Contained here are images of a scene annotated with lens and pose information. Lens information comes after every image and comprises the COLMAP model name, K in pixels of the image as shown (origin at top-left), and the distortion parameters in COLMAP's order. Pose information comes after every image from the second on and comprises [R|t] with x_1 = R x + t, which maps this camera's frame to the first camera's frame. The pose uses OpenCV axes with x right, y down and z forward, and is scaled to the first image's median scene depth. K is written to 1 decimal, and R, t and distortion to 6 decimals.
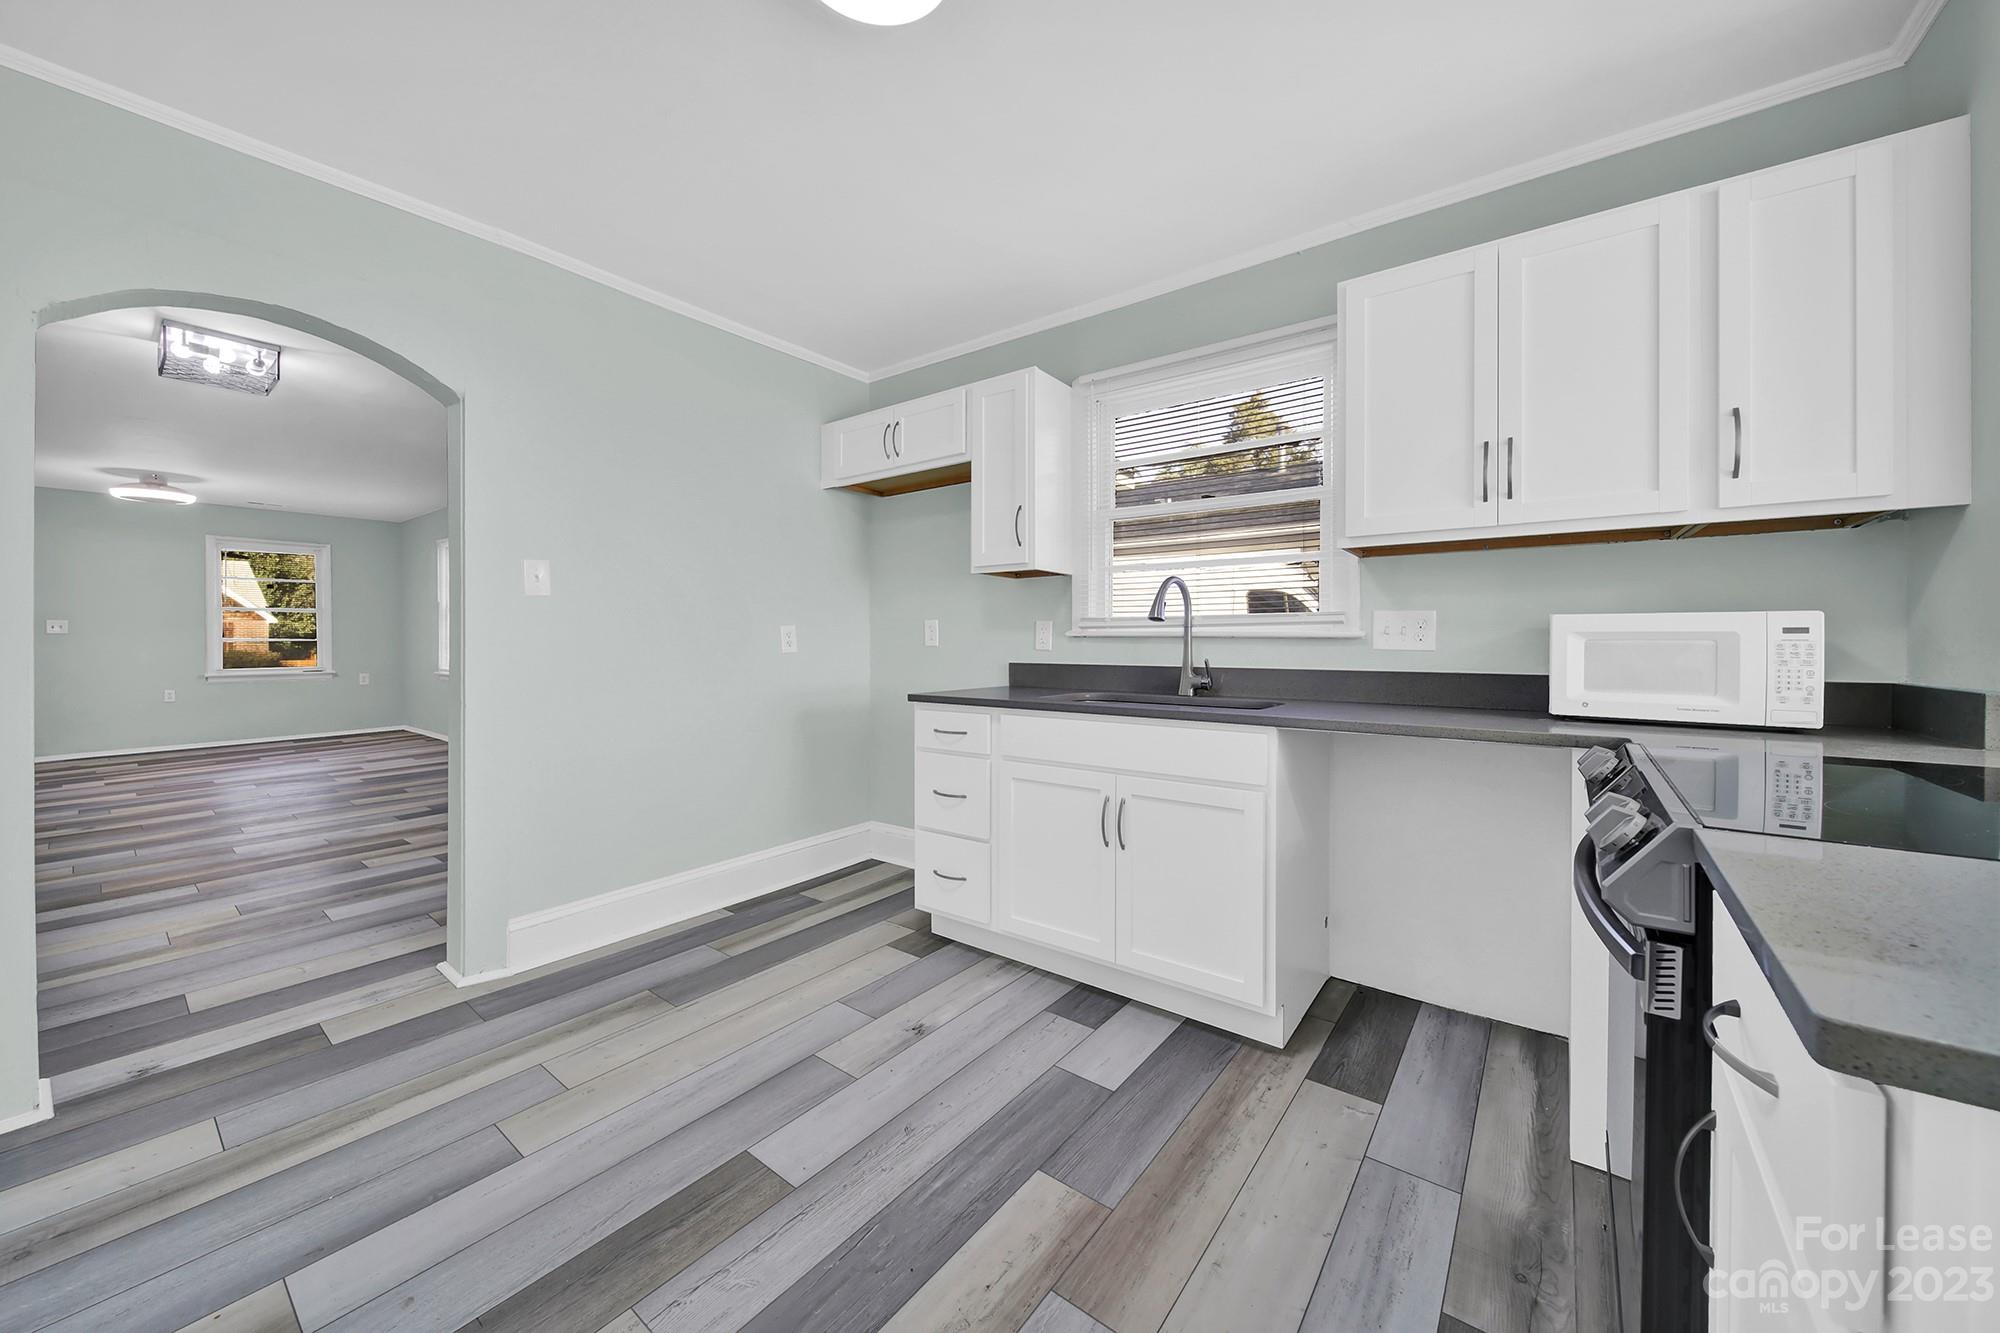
lens RADIAL K [[724.1, 0, 998.7], [0, 724.1, 639.6], [0, 0, 1]] dist [-0.001414, -0.000230]
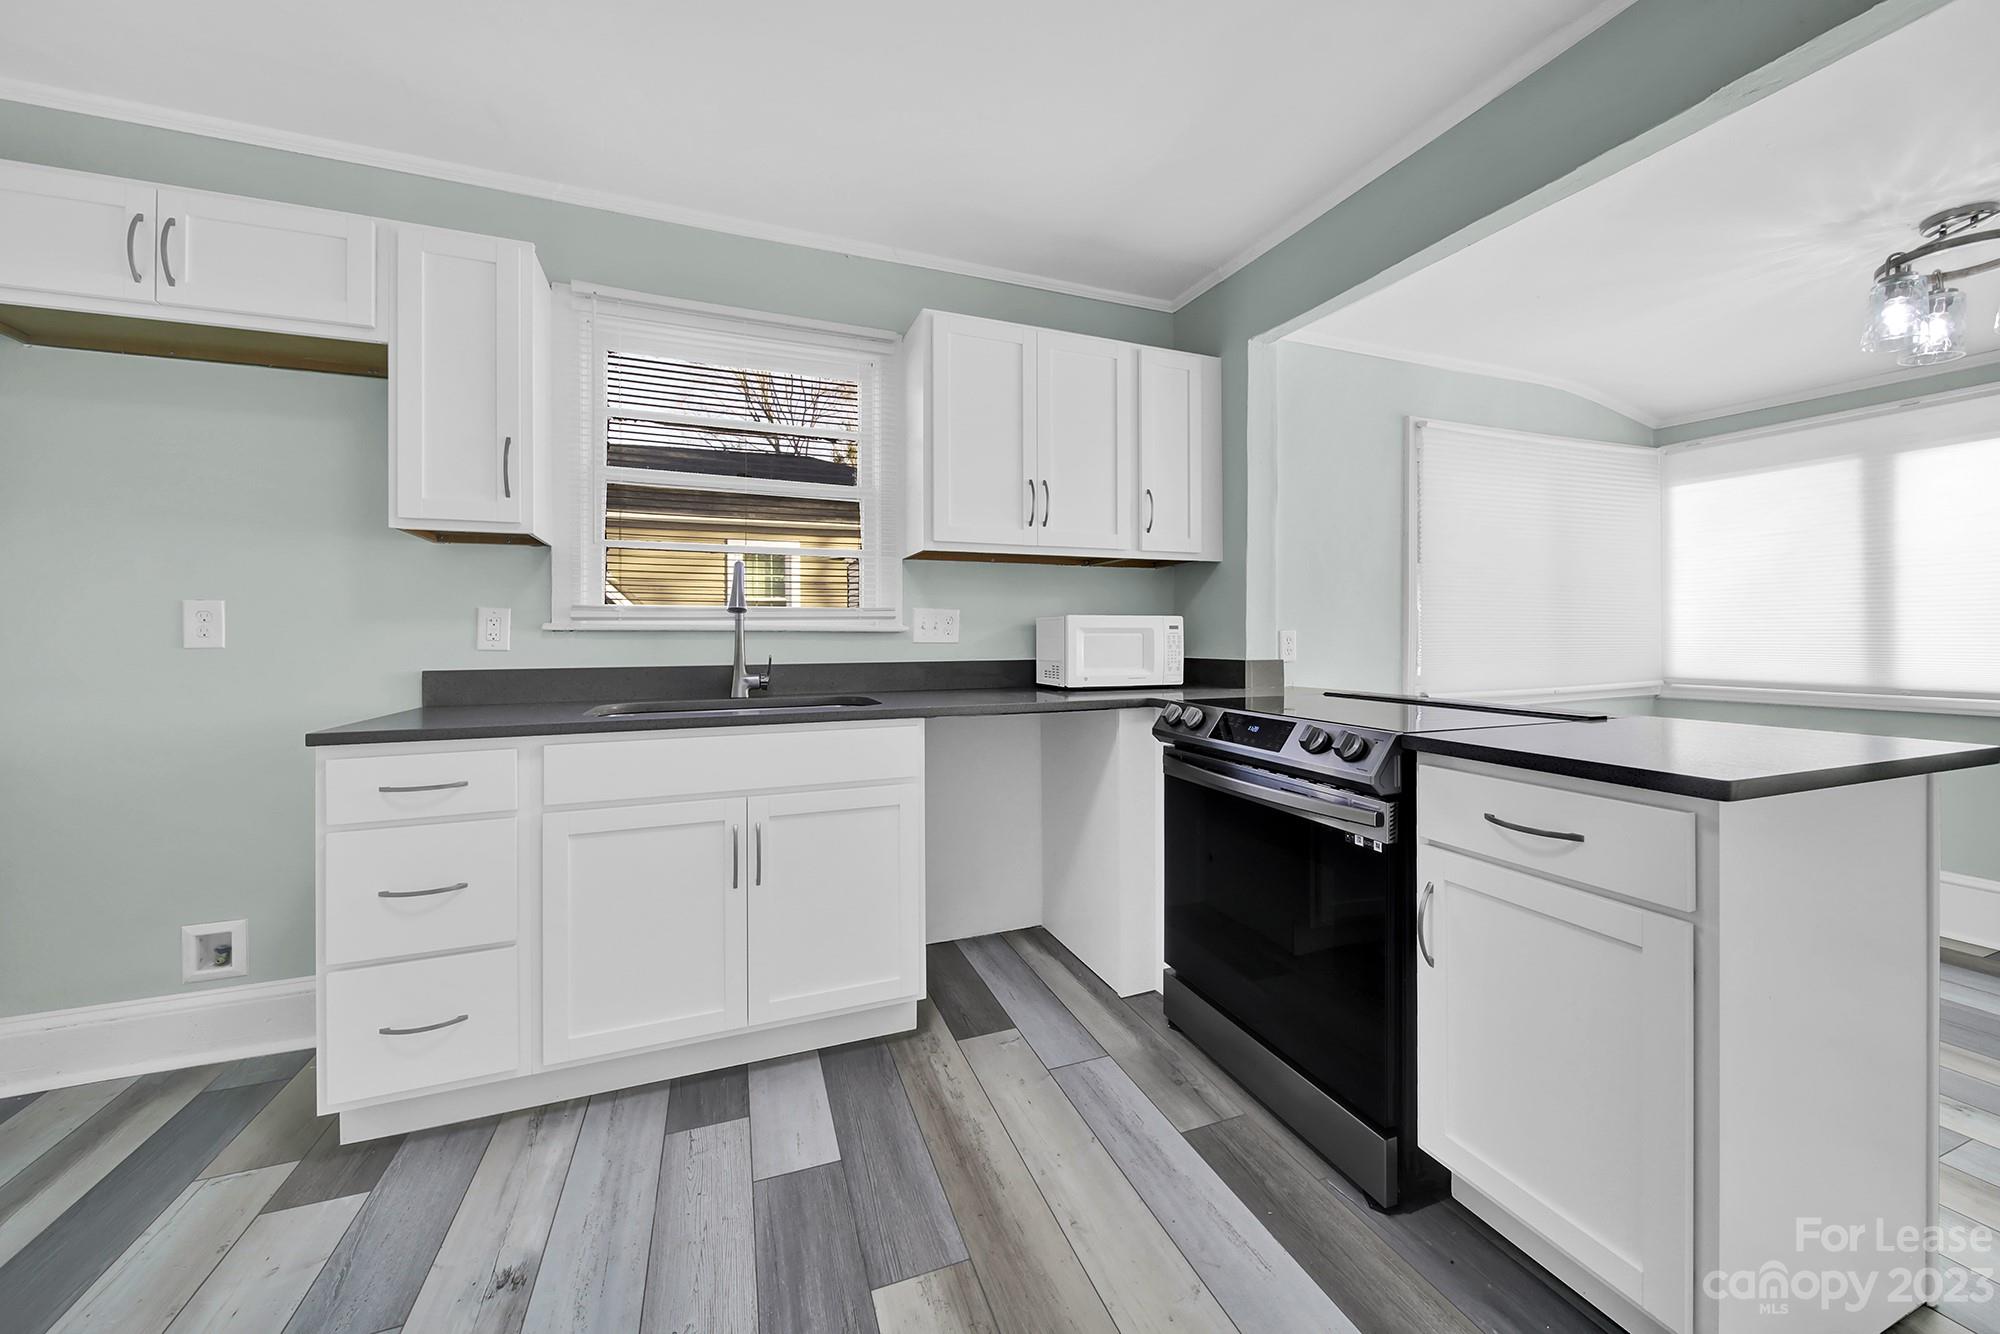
lens RADIAL K [[729.8, 0, 1004.5], [0, 729.8, 632.0], [0, 0, 1]] dist [-0.001445, -0.000271]
pose [[0.521104, 0.001489, 0.853492, -0.415099], [0.003922, 0.999984, -0.004139, 0.002408], [-0.853484, 0.005504, 0.521090, 0.330225]]
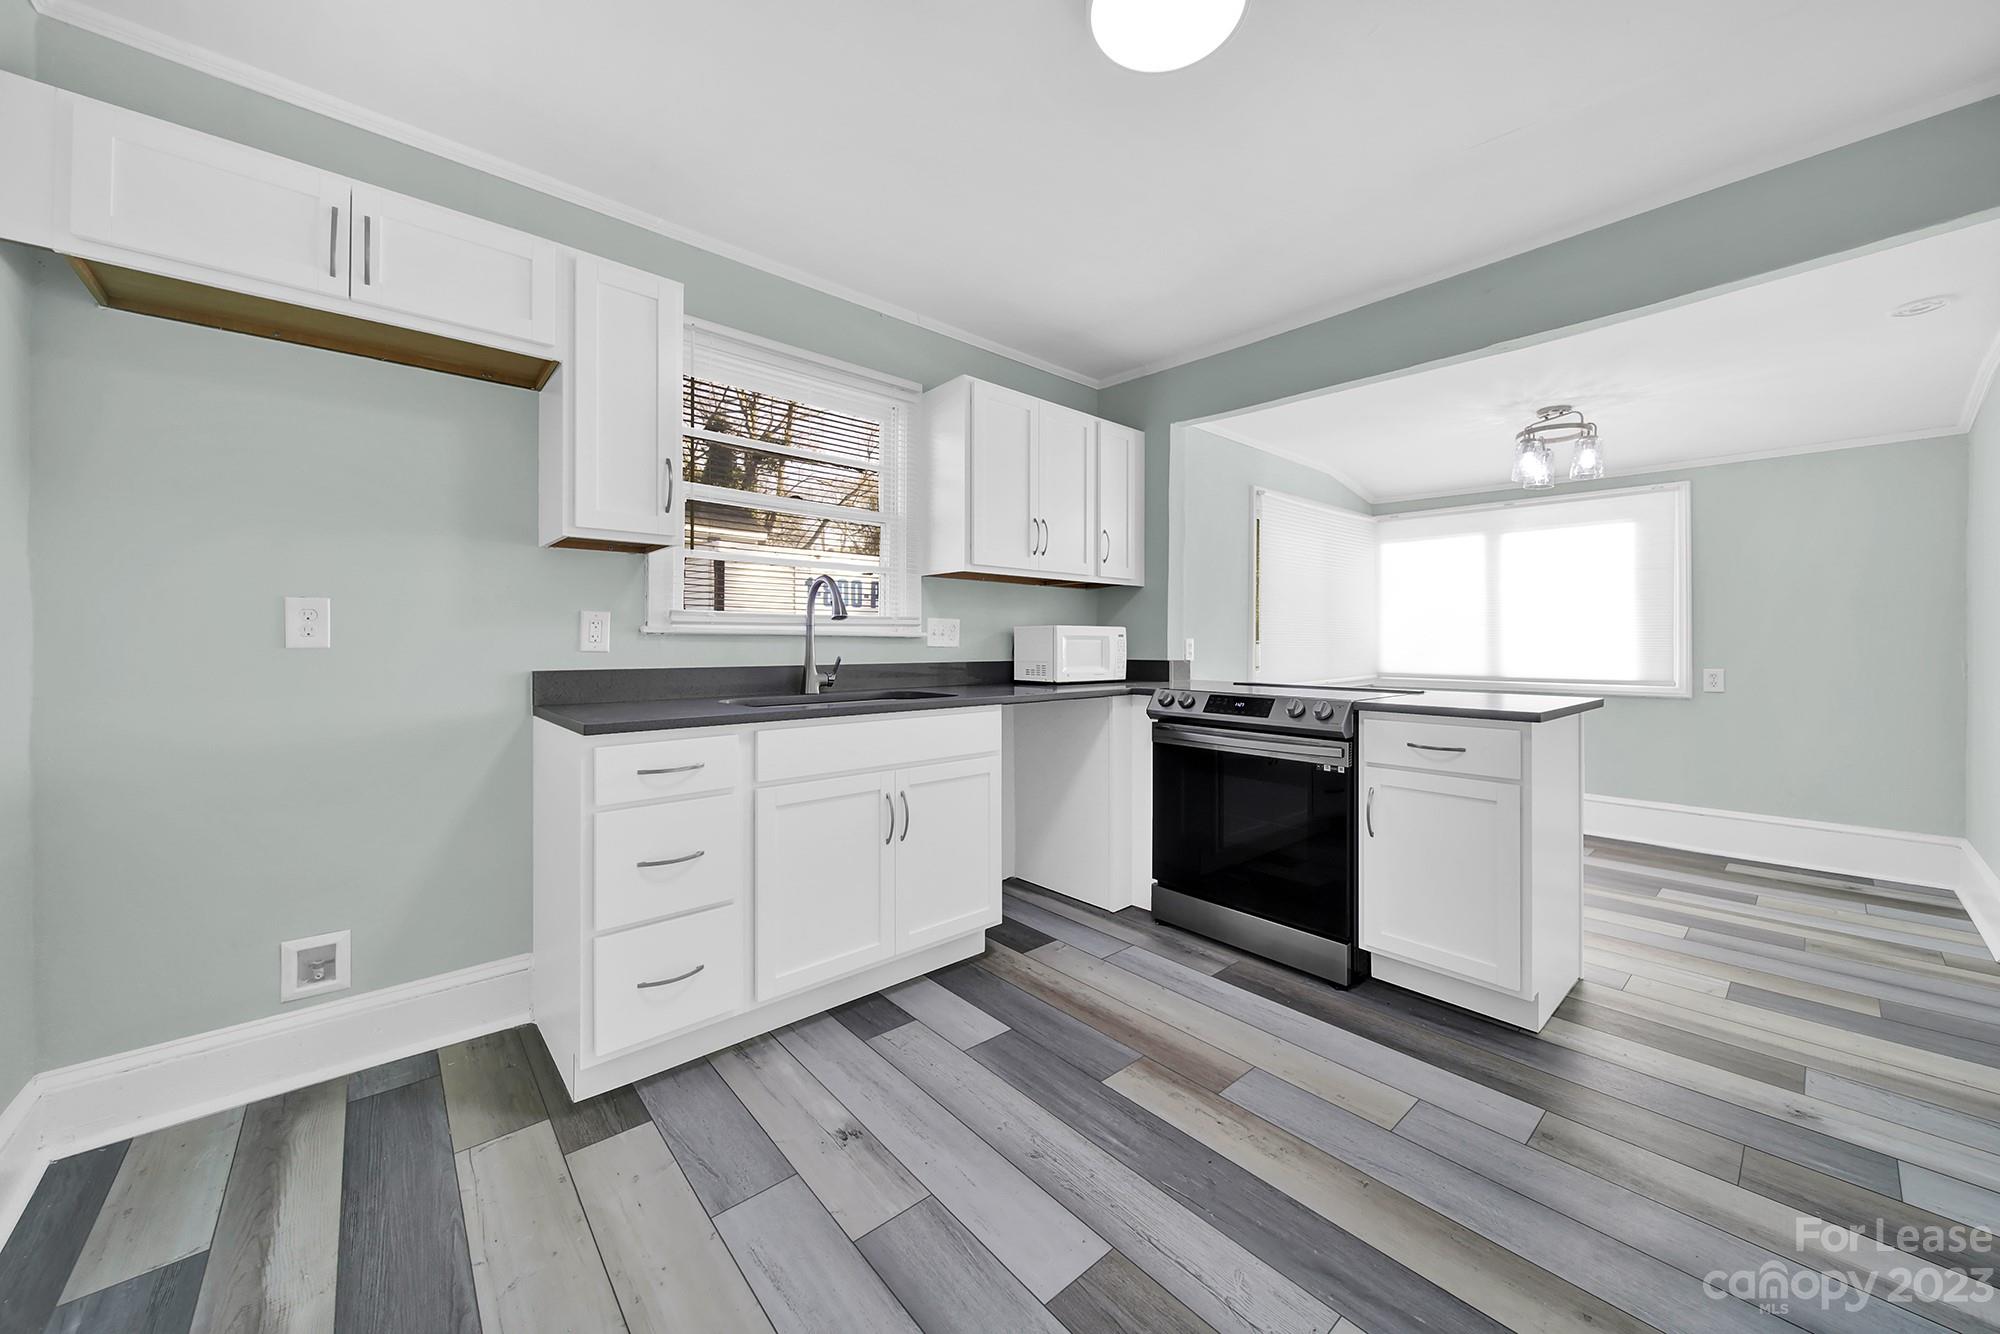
lens RADIAL K [[724.1, 0, 998.7], [0, 724.1, 640.1], [0, 0, 1]] dist [-0.001414, -0.000230]
pose [[0.193081, 0.003986, 0.981175, -0.851142], [-0.002167, 0.999991, -0.003636, 0.006800], [-0.981180, -0.001424, 0.193088, 0.692403]]
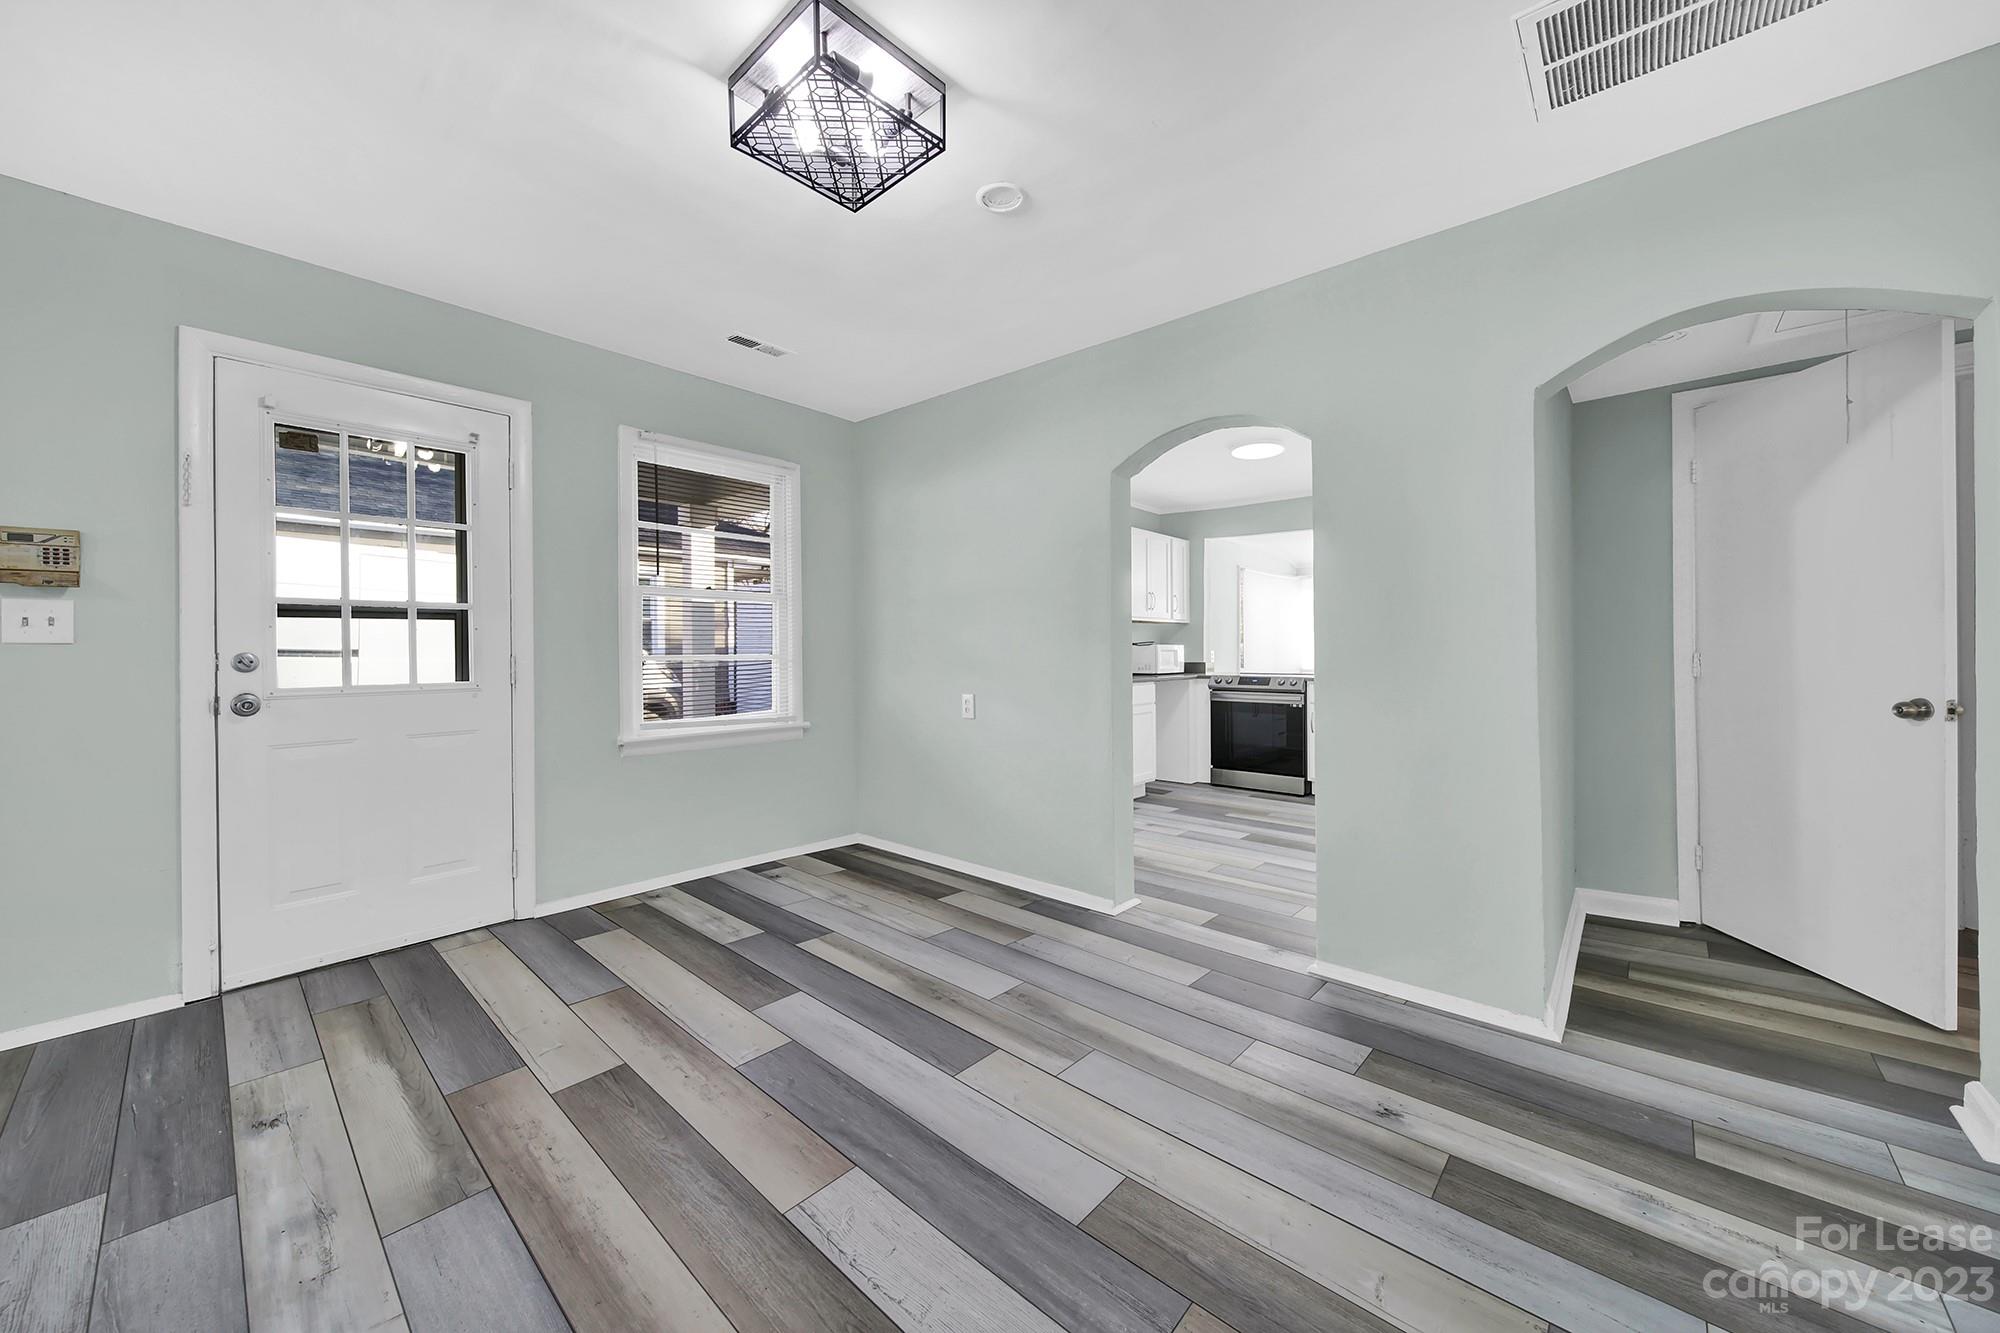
lens RADIAL K [[724.8, 0, 1002.3], [0, 724.8, 652.0], [0, 0, 1]] dist [-0.005198, -0.000245]
pose [[0.069517, -0.002399, 0.997578, -2.405518], [0.003515, 0.999991, 0.002160, -0.008404], [-0.997575, 0.003357, 0.069525, 1.302485]]
